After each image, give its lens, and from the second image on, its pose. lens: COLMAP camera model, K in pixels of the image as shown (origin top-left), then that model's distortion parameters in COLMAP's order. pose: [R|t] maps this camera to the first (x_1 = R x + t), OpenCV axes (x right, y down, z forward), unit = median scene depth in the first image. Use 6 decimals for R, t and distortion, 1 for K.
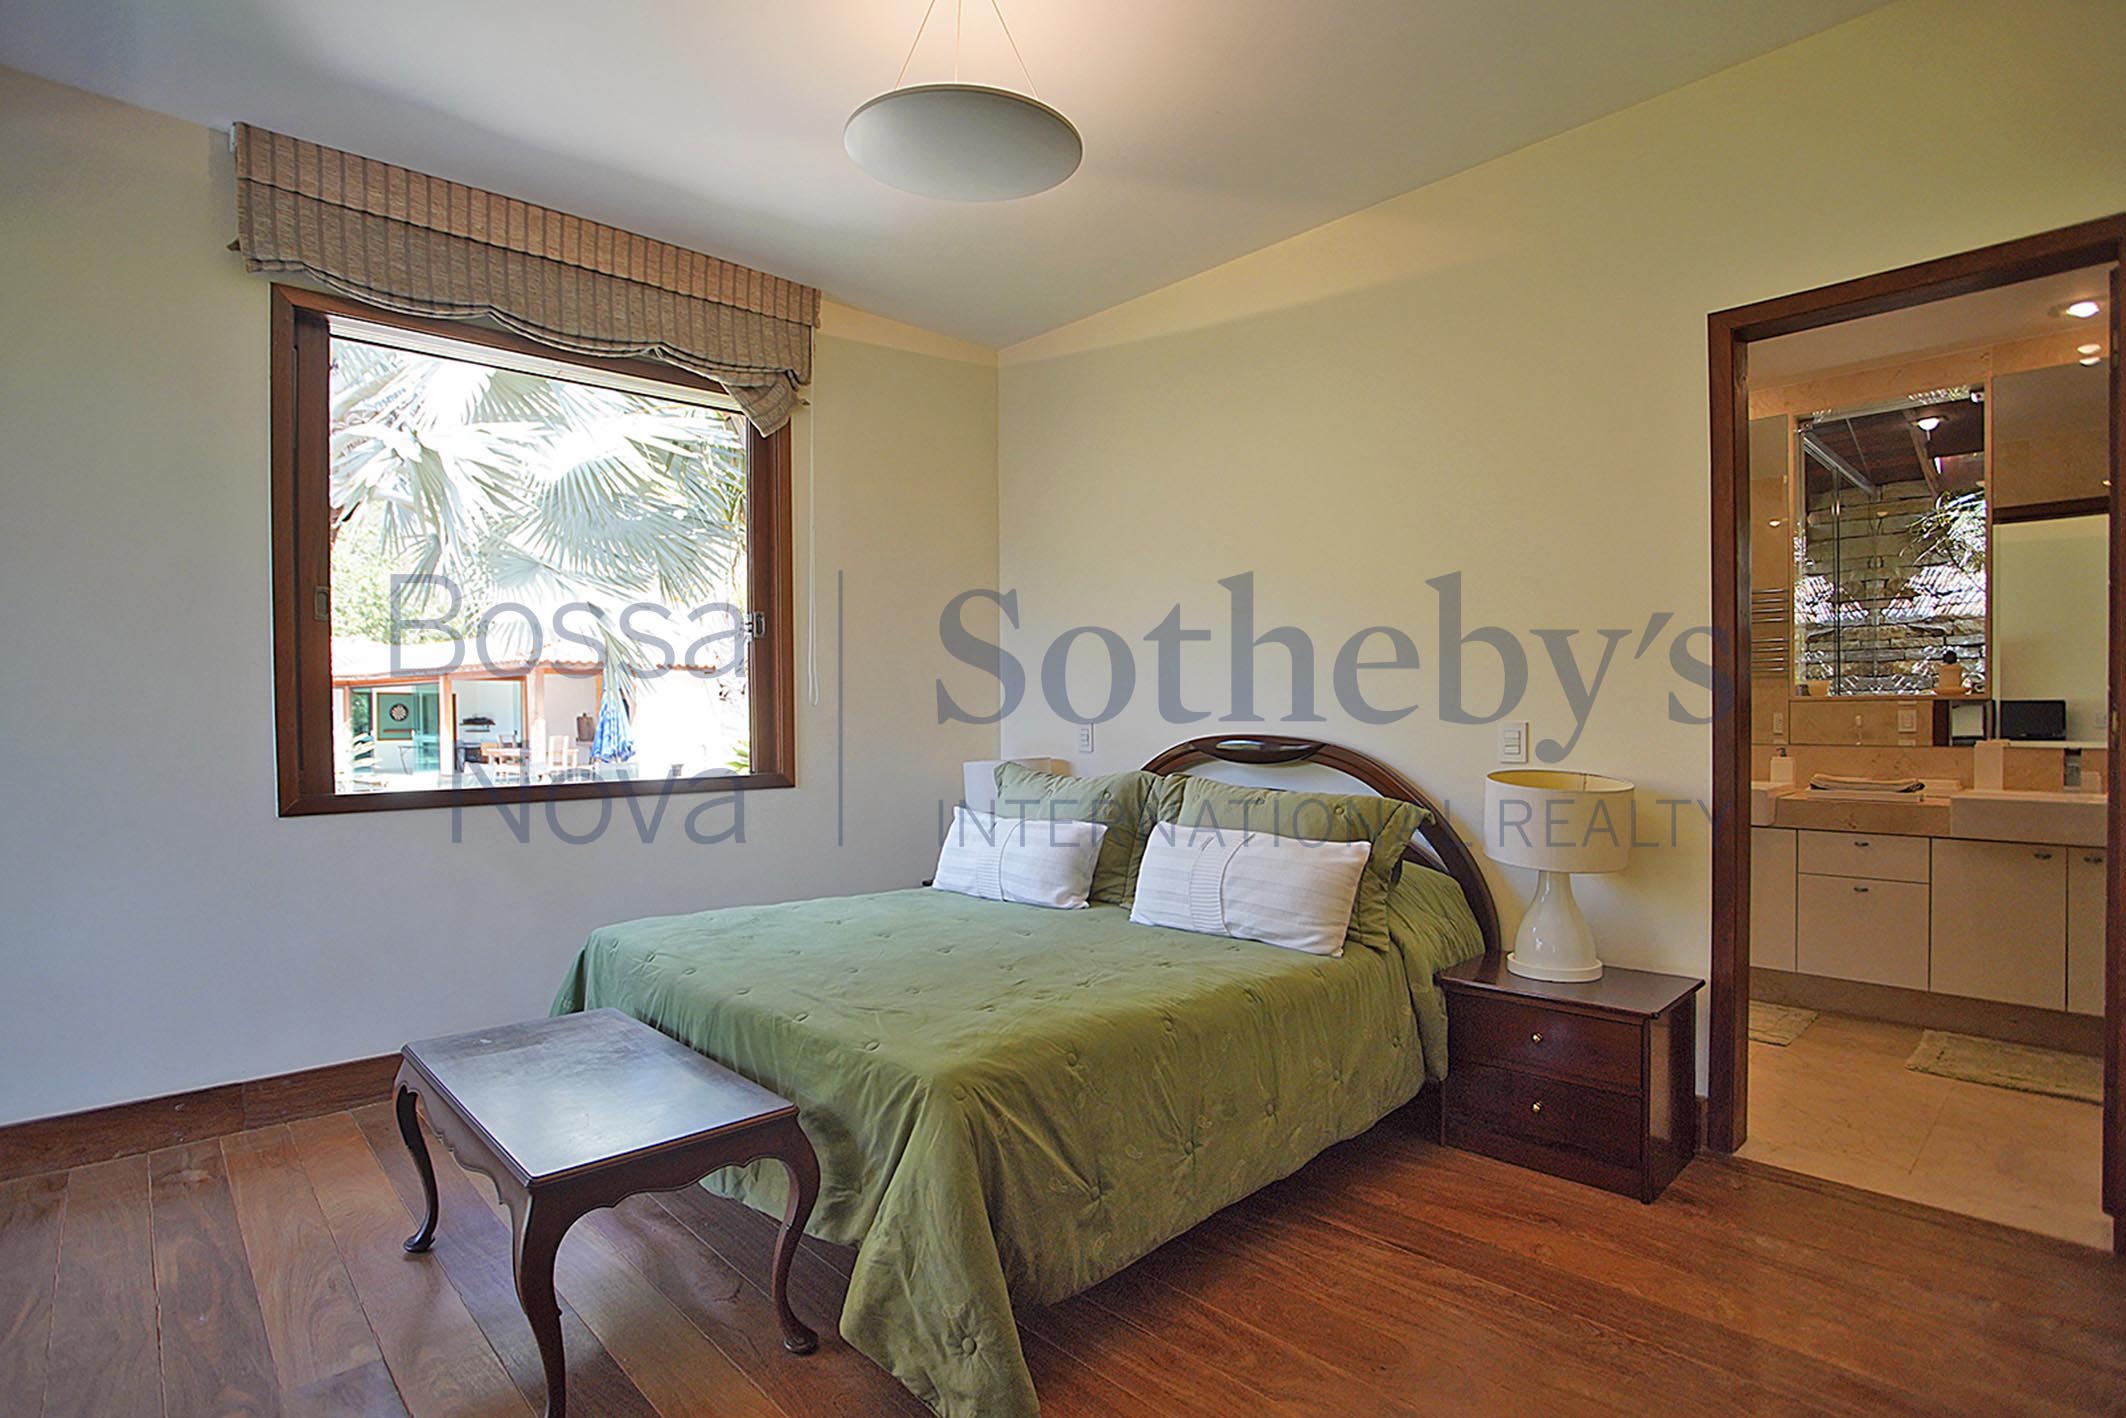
lens RADIAL K [[1045.0, 0, 1058.0], [0, 1045.0, 723.1], [0, 0, 1]] dist [-0.066276, 0.027648]
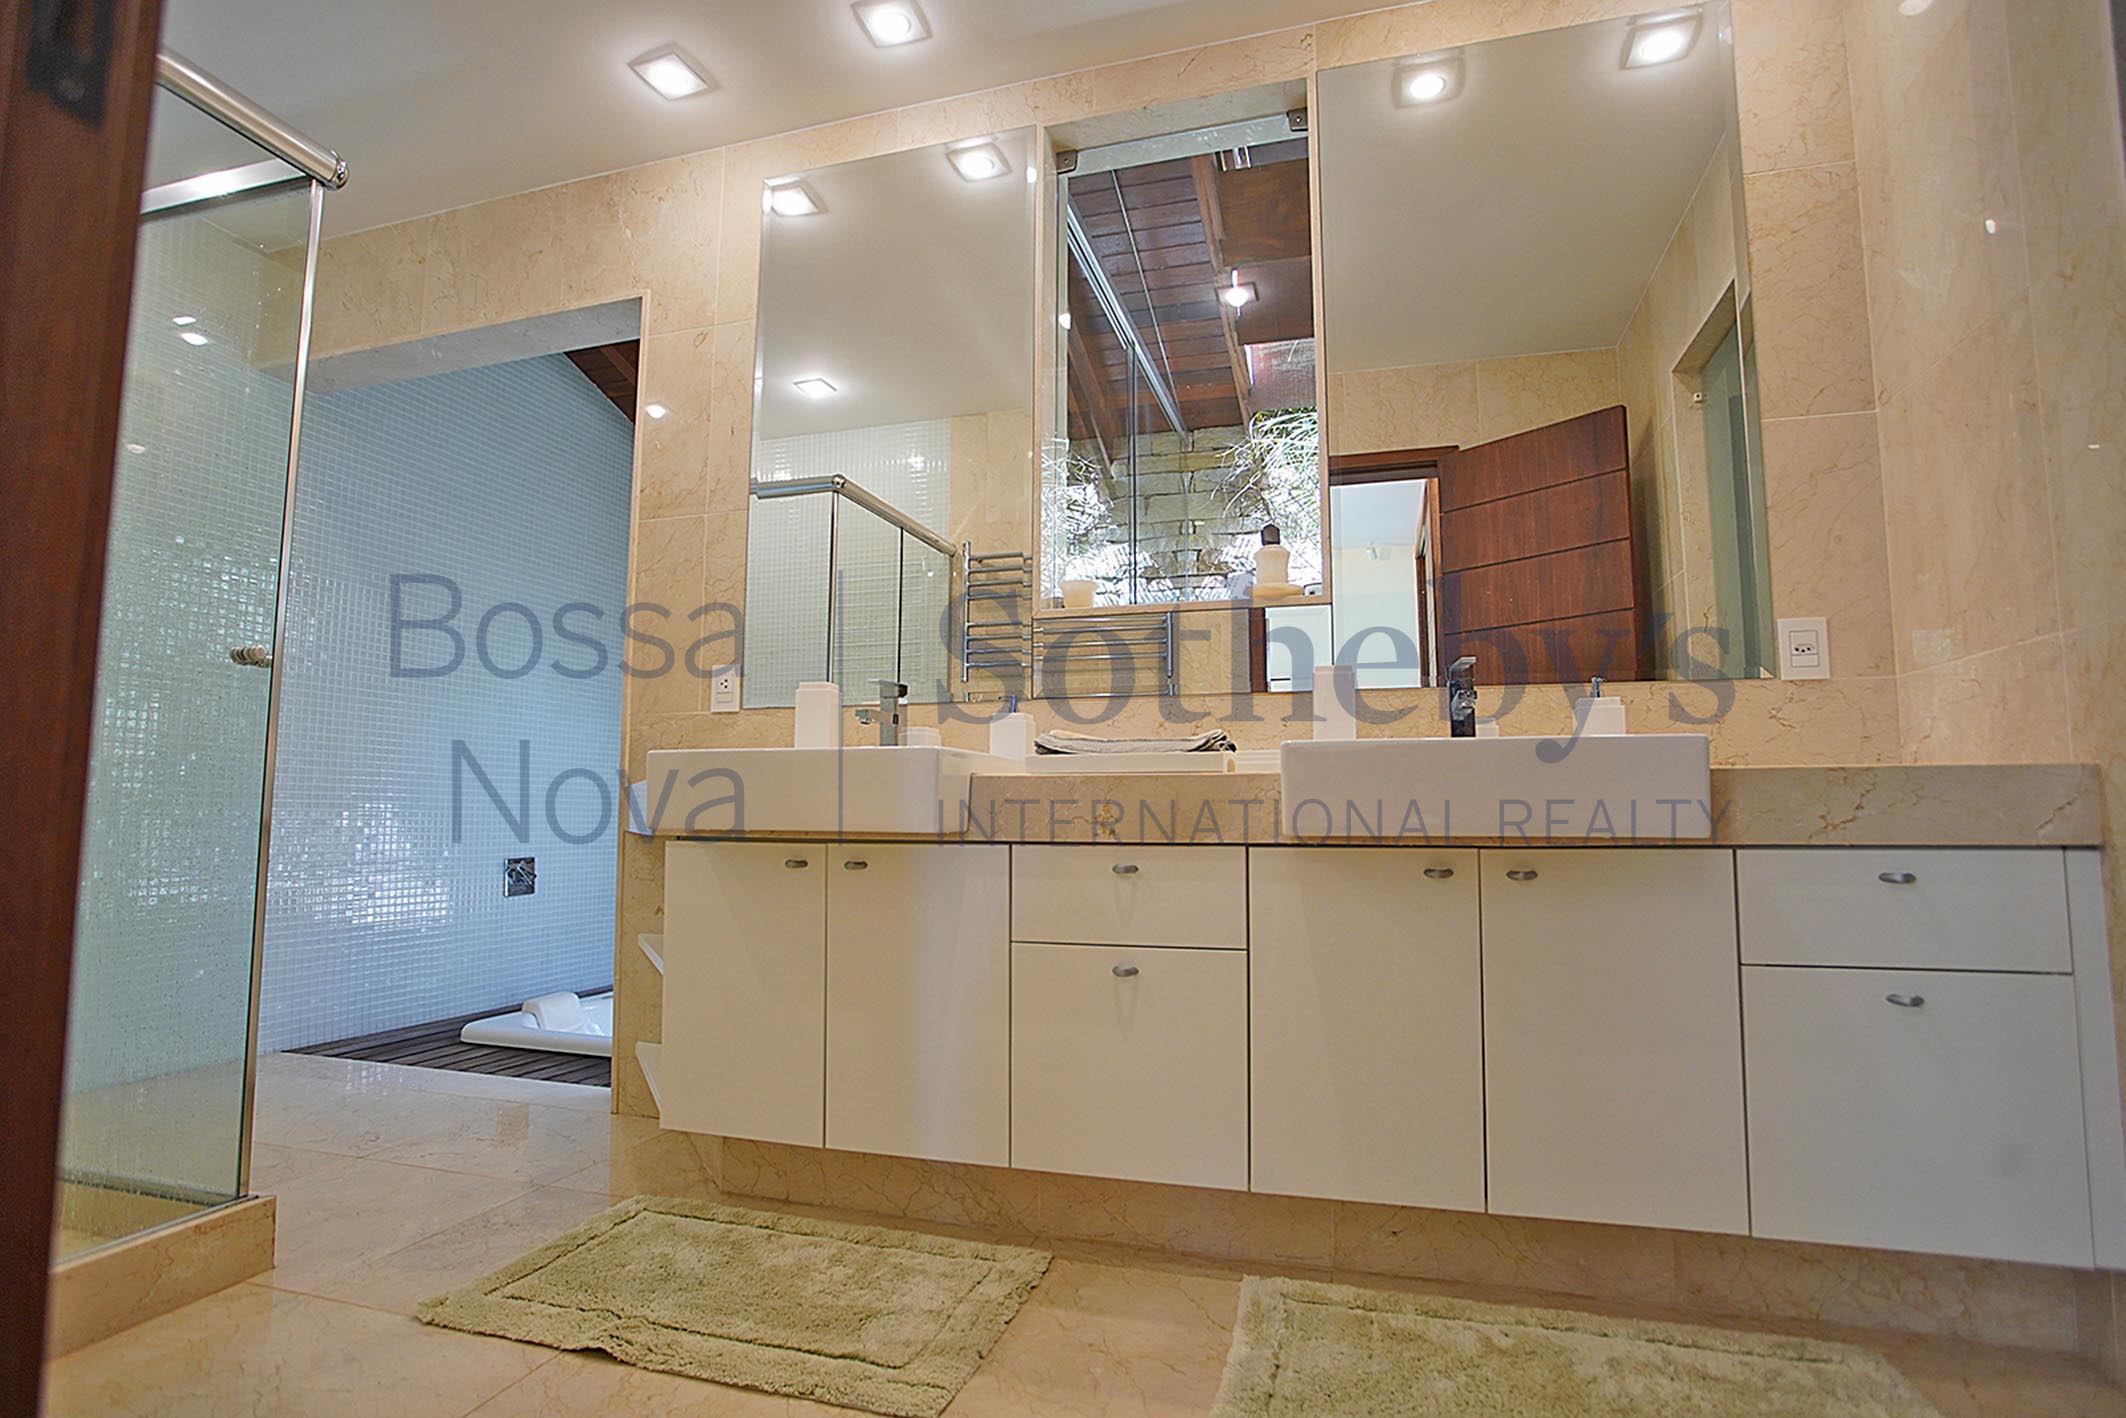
lens RADIAL K [[1045.0, 0, 1058.0], [0, 1045.0, 723.1], [0, 0, 1]] dist [-0.066276, 0.027648]
pose [[0.862936, 0.058397, 0.501927, 0.405254], [-0.003017, 0.993877, -0.110447, 0.081123], [-0.505304, 0.093794, 0.857829, 0.465993]]
